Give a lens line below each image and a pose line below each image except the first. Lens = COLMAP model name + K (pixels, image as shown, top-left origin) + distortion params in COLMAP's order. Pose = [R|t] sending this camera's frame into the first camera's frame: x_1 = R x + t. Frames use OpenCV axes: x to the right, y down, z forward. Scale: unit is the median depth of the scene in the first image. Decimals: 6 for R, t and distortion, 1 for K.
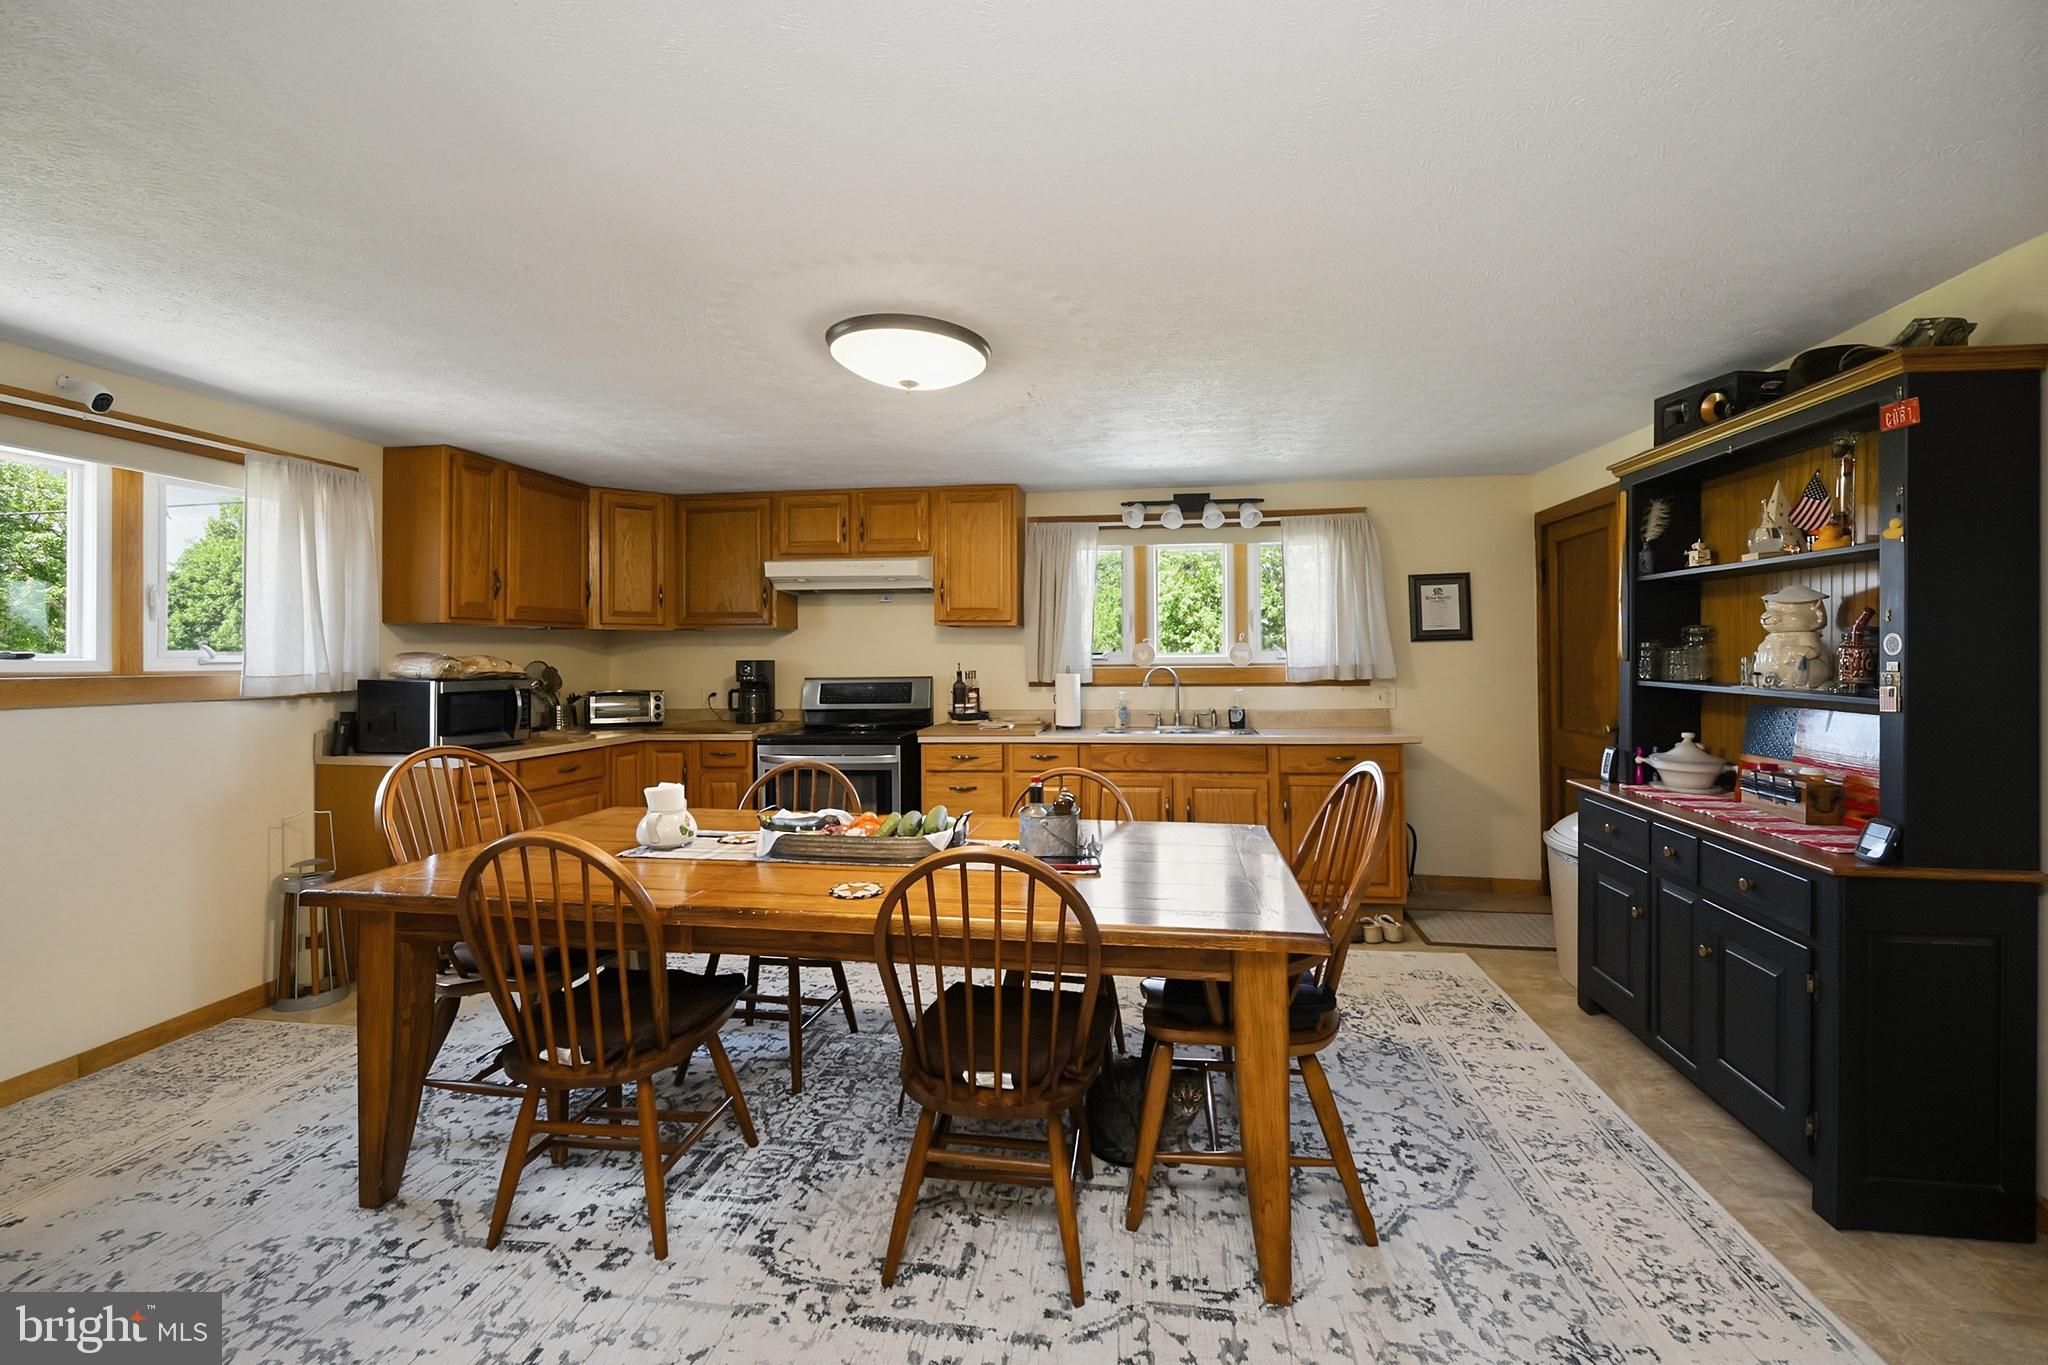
lens RADIAL K [[835.5, 0, 1060.8], [0, 835.5, 647.3], [0, 0, 1]] dist [0.000804, -0.000430]
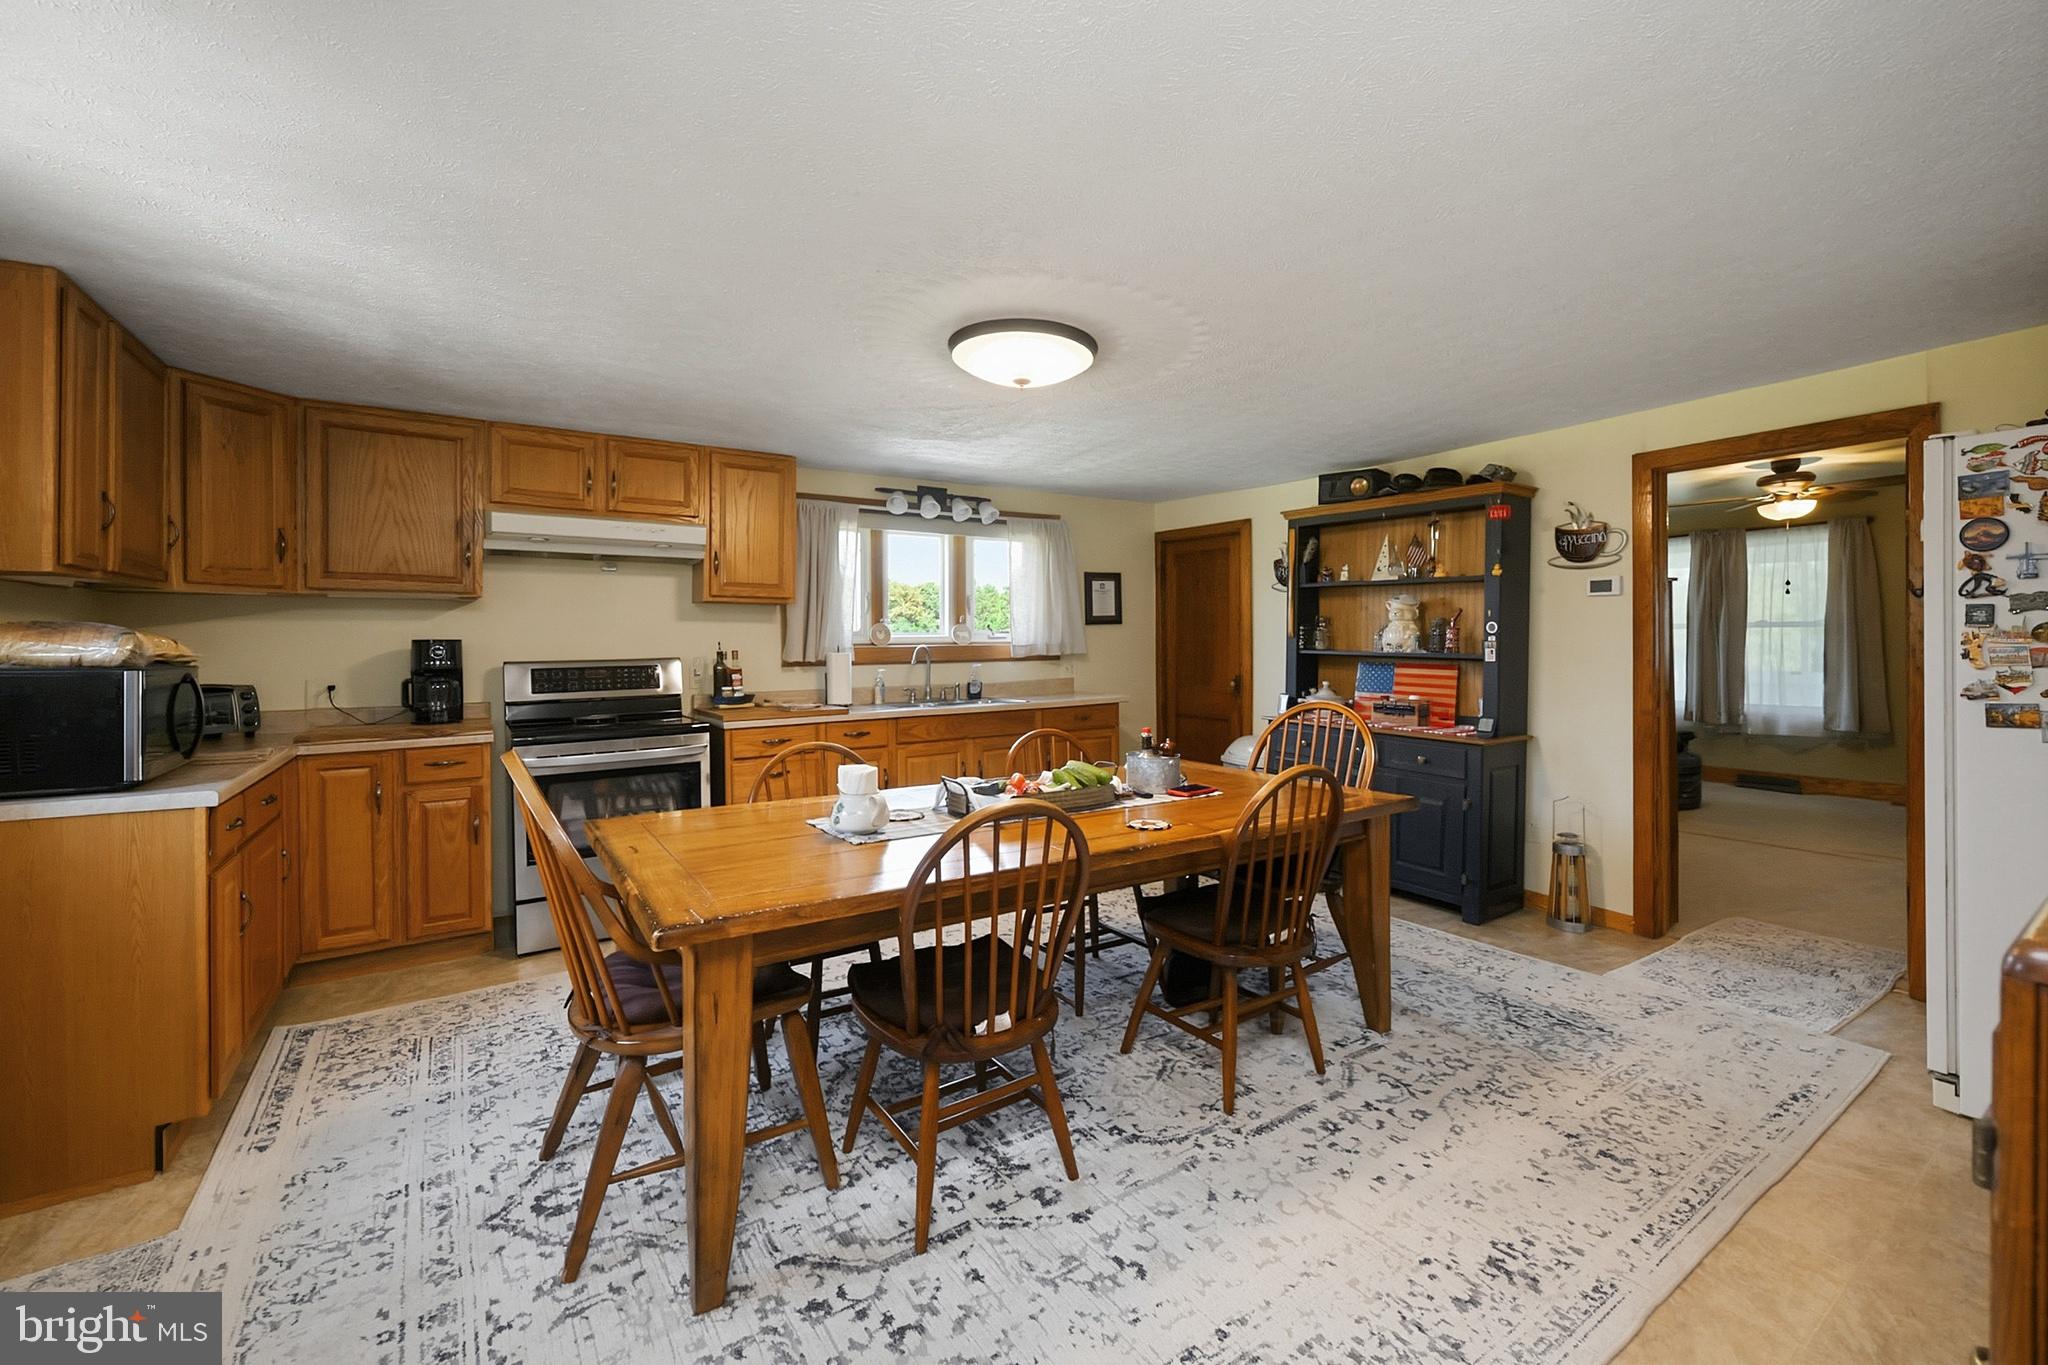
lens RADIAL K [[835.5, 0, 1046.8], [0, 835.5, 640.2], [0, 0, 1]] dist [0.000804, -0.000430]
pose [[0.754995, -0.000196, 0.655730, -0.463838], [-0.006435, 0.999950, 0.007707, 0.007566], [-0.655699, -0.010038, 0.754956, 0.078540]]
